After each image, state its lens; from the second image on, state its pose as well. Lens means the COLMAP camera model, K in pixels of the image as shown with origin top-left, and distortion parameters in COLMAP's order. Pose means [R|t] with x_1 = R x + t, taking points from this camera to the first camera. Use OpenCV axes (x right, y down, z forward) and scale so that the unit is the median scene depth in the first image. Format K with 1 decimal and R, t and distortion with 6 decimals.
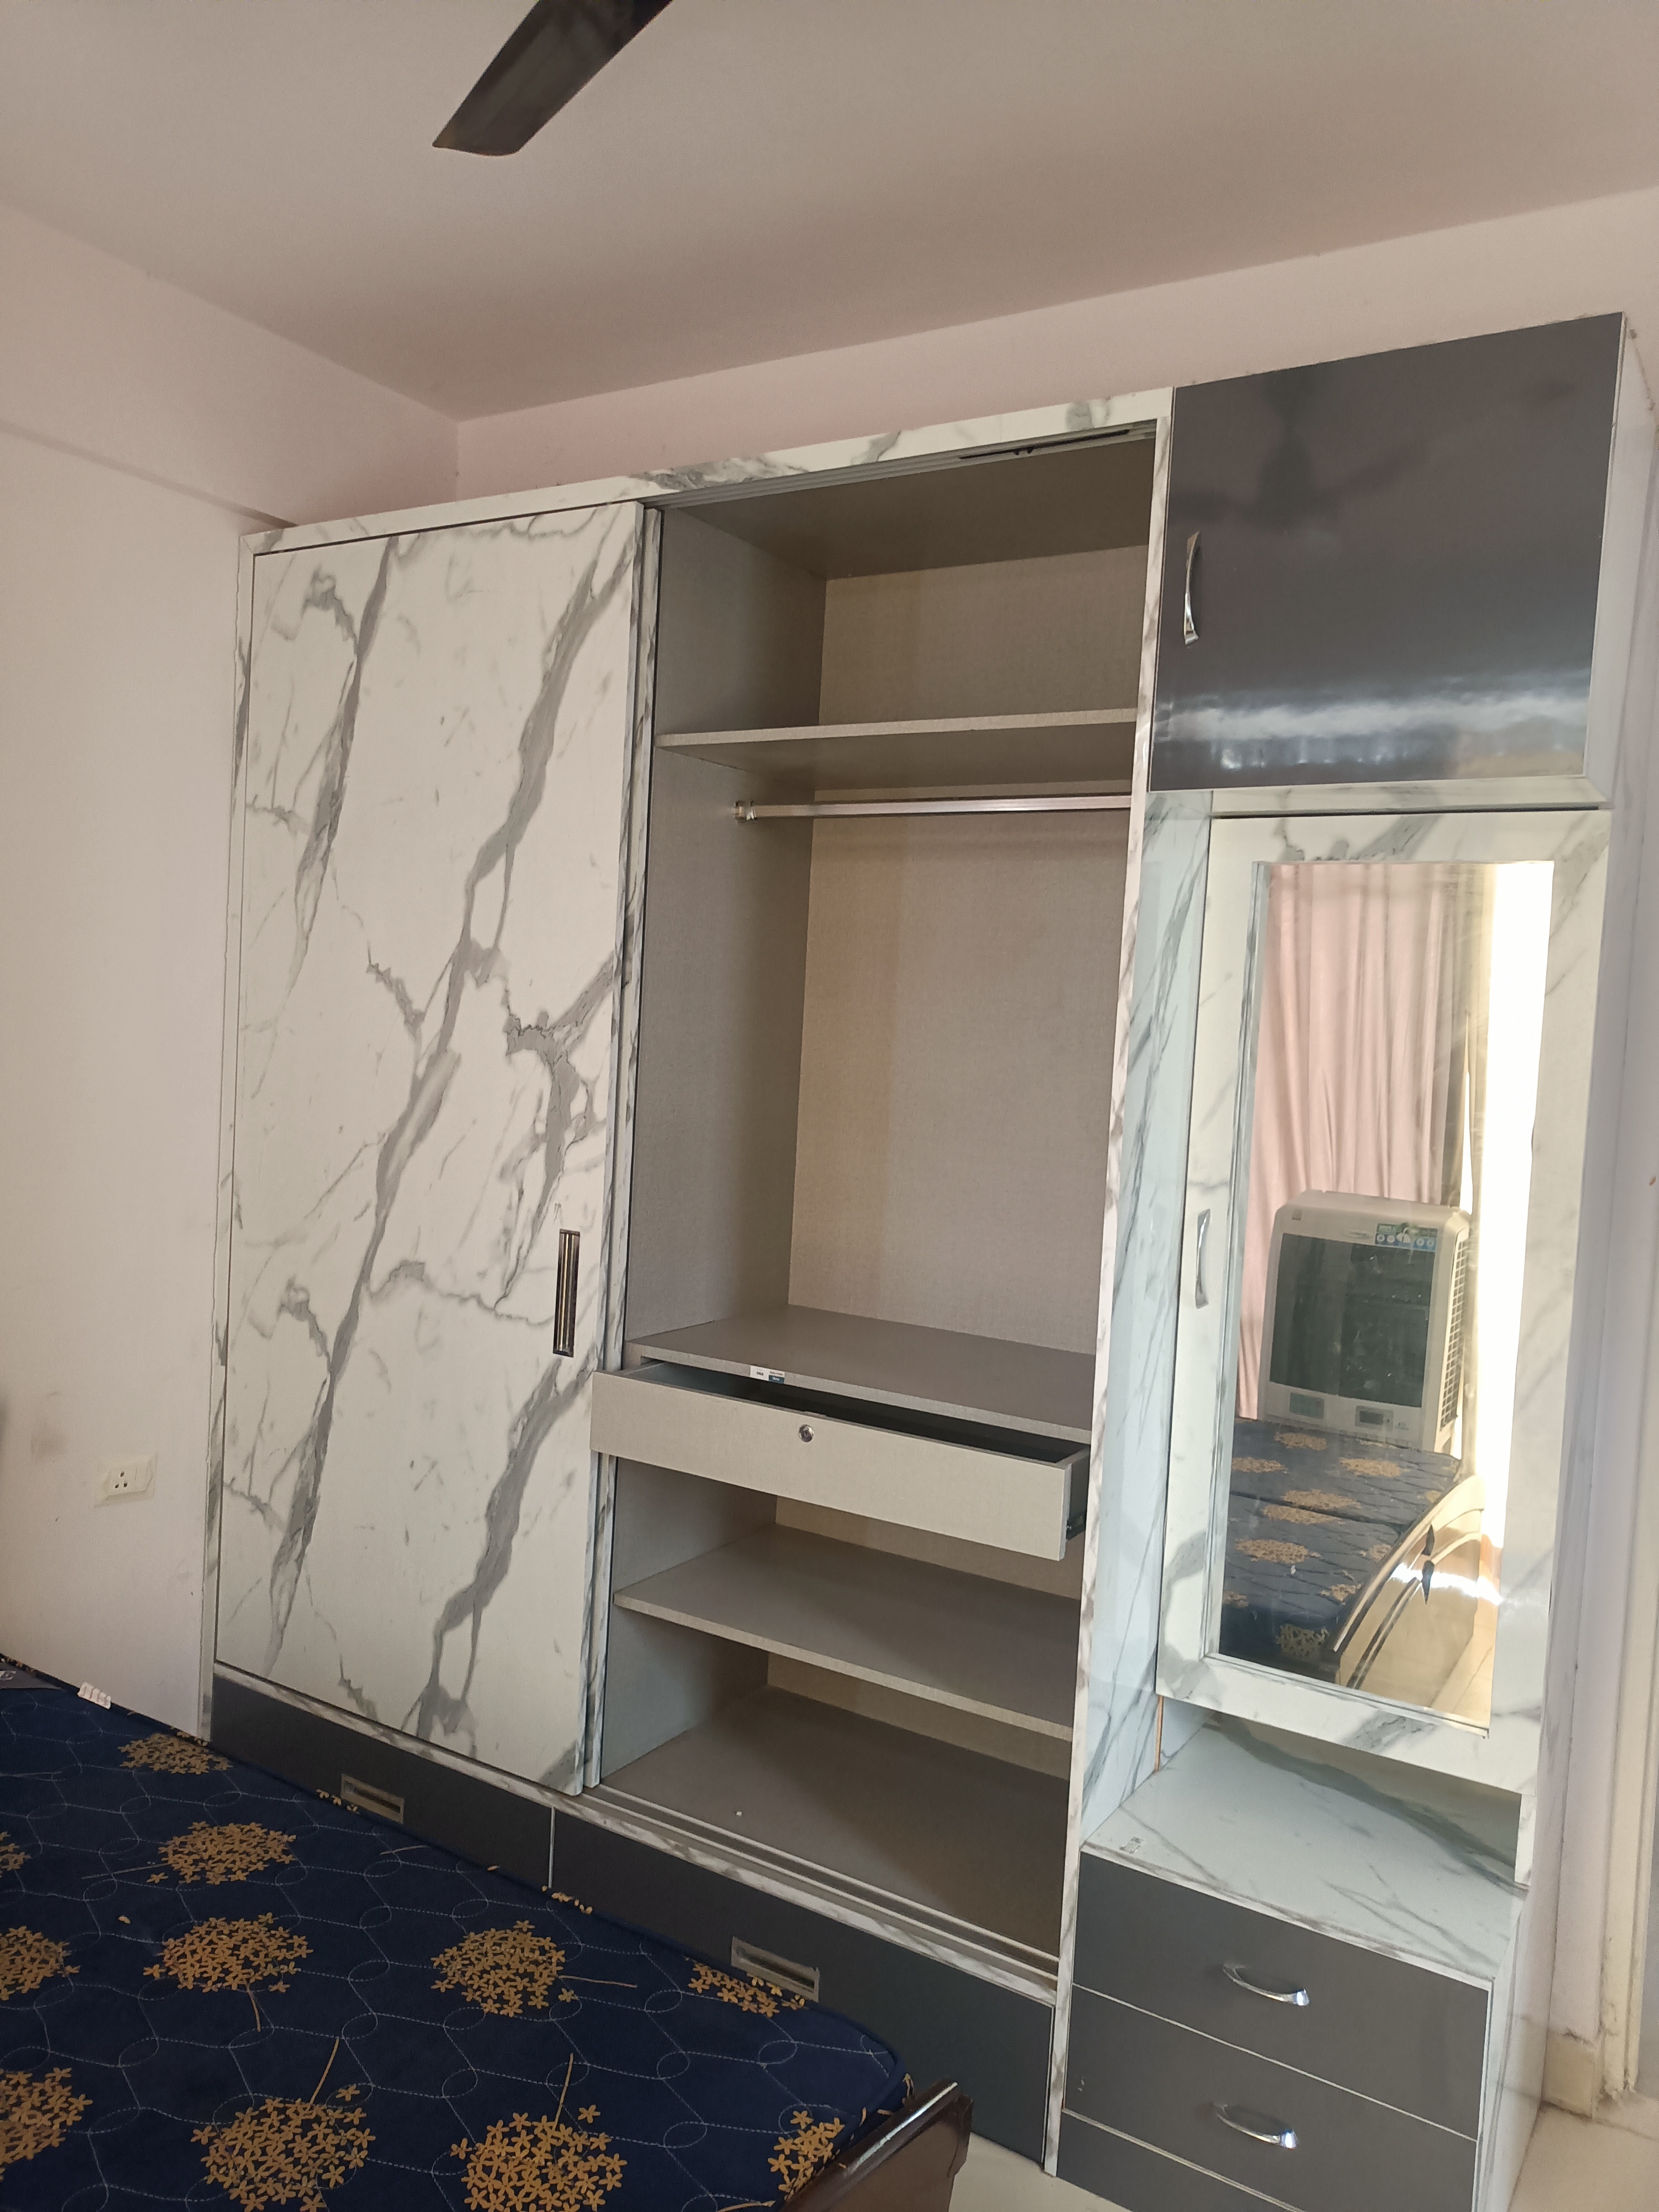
lens RADIAL K [[1640.4, 0, 821.2], [0, 1640.4, 1109.2], [0, 0, 1]] dist [0.030604, -0.021581]
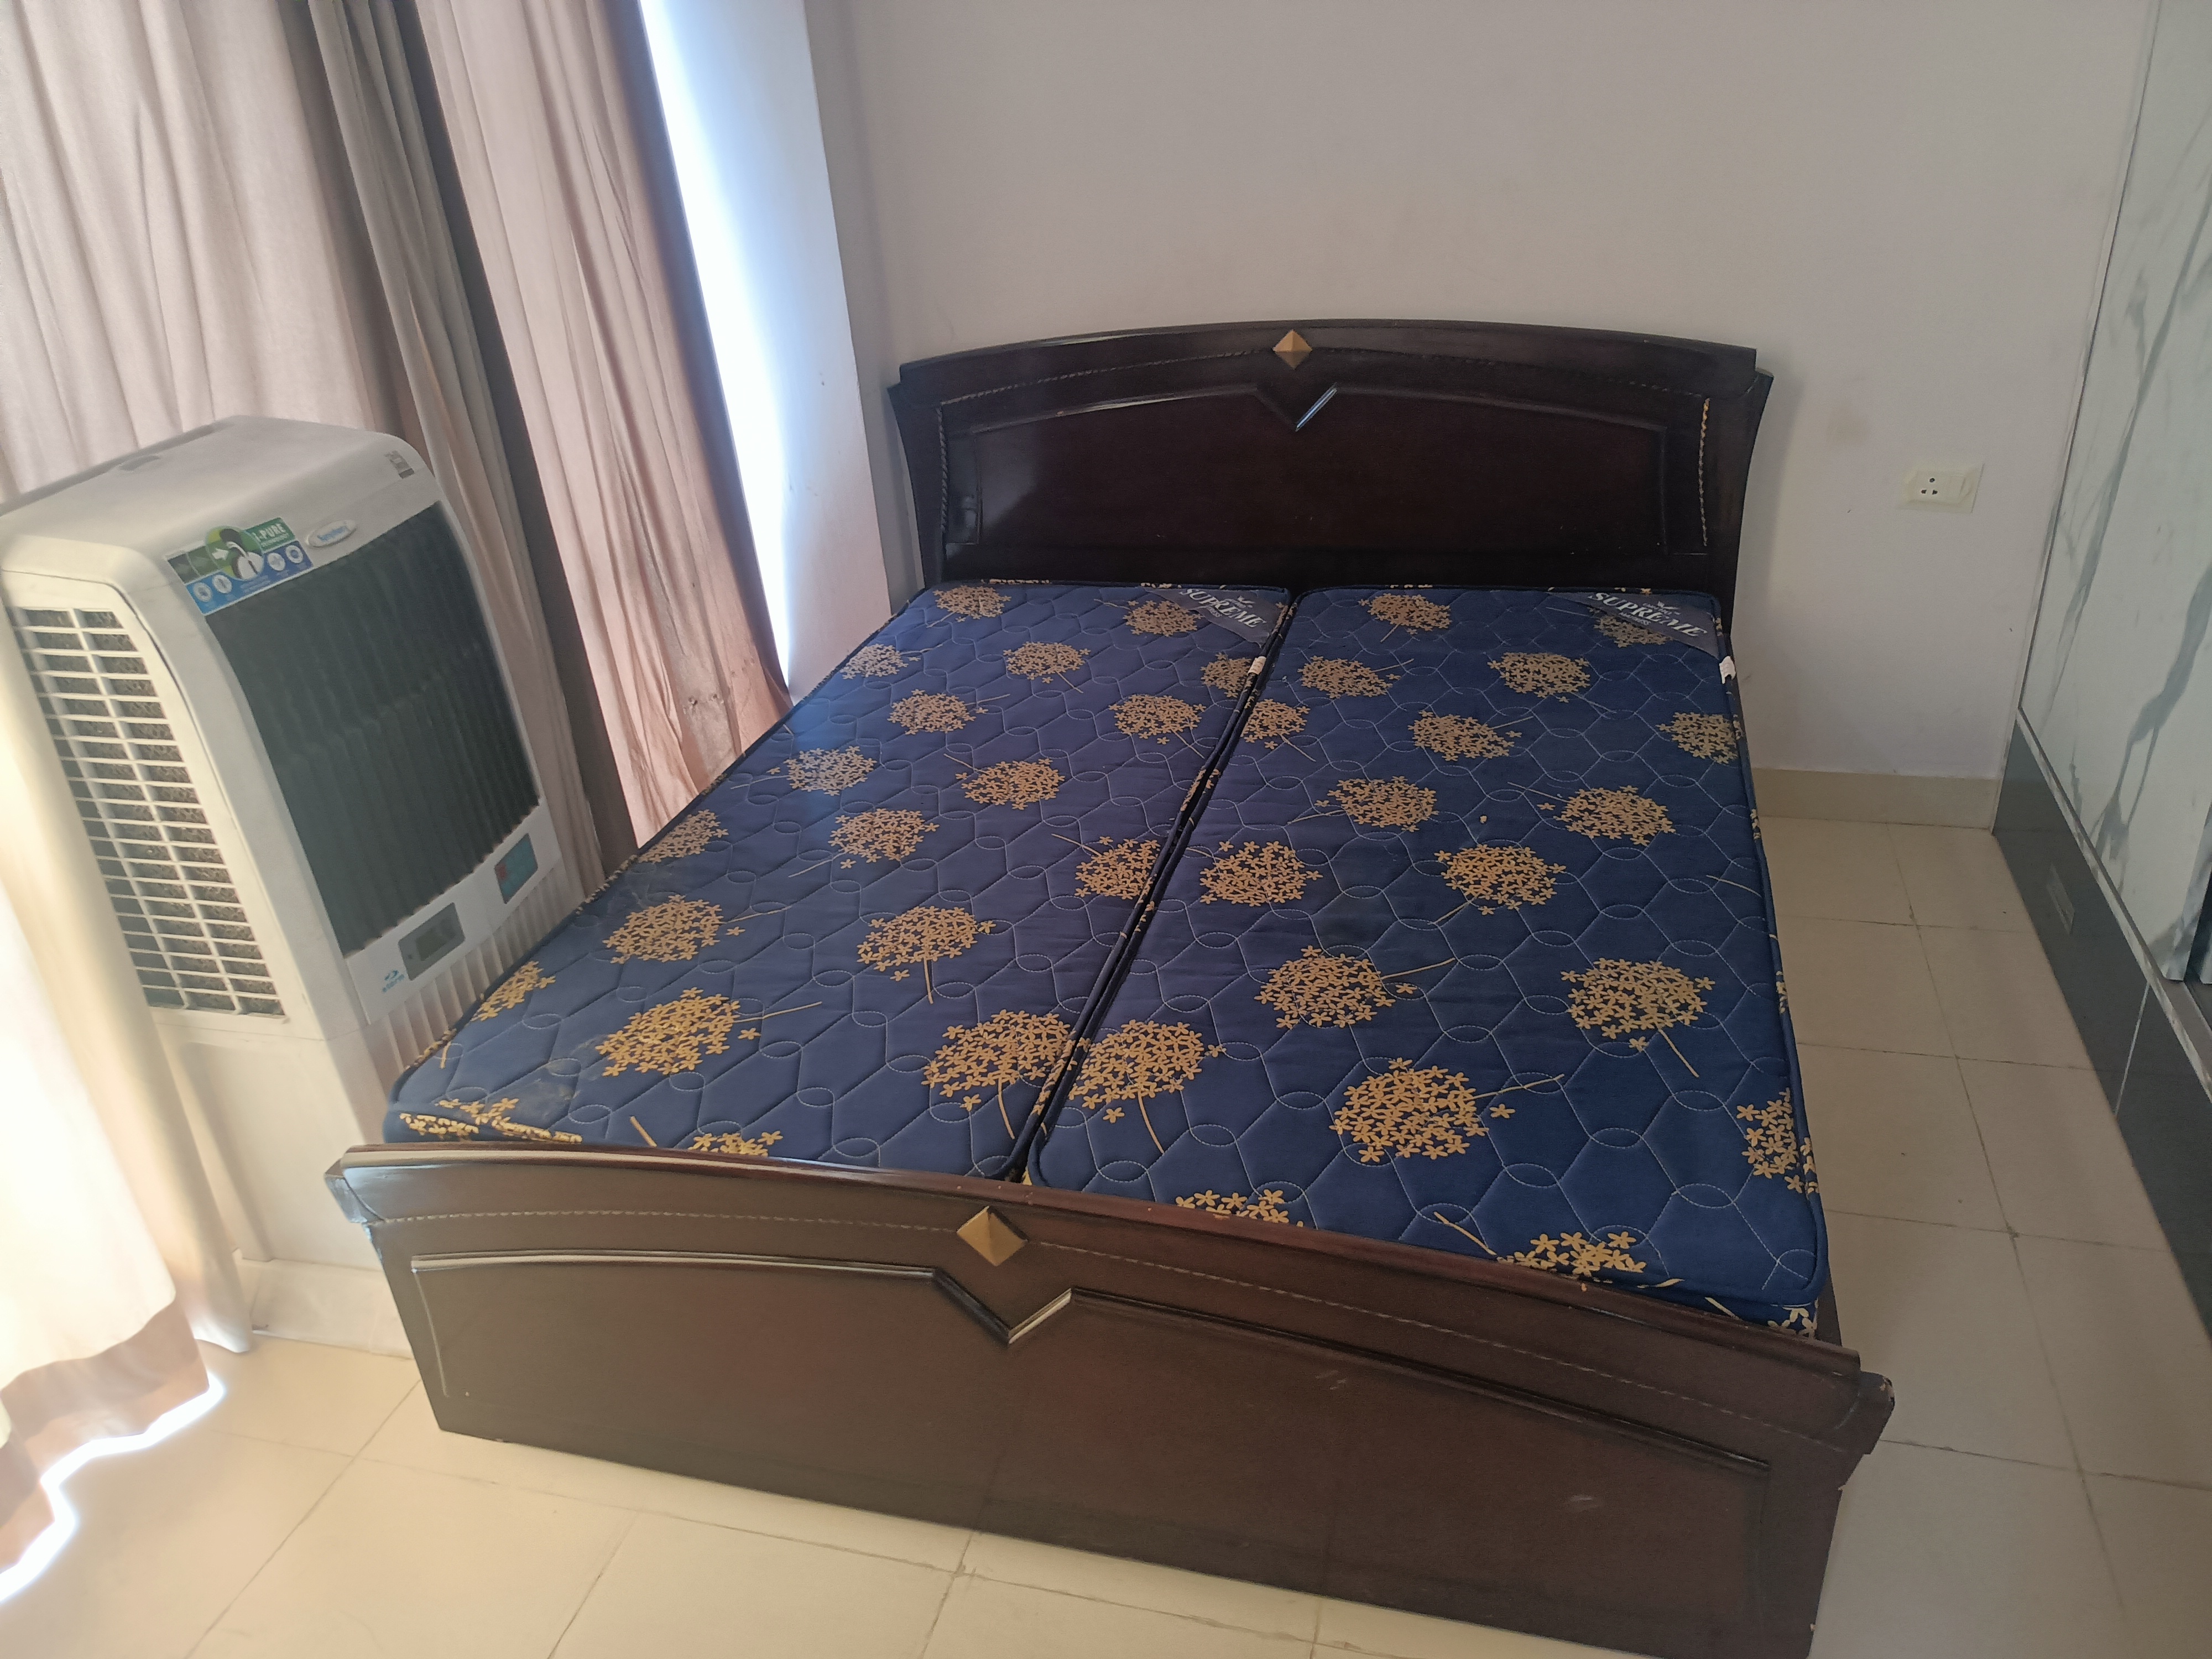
lens RADIAL K [[1640.4, 0, 1099.7], [0, 1640.4, 839.5], [0, 0, 1]] dist [0.030604, -0.021581]
pose [[0.272630, 0.374472, -0.886252, 0.373048], [0.034905, 0.916690, 0.398071, 0.021316], [0.961486, -0.139461, 0.236847, 0.318138]]
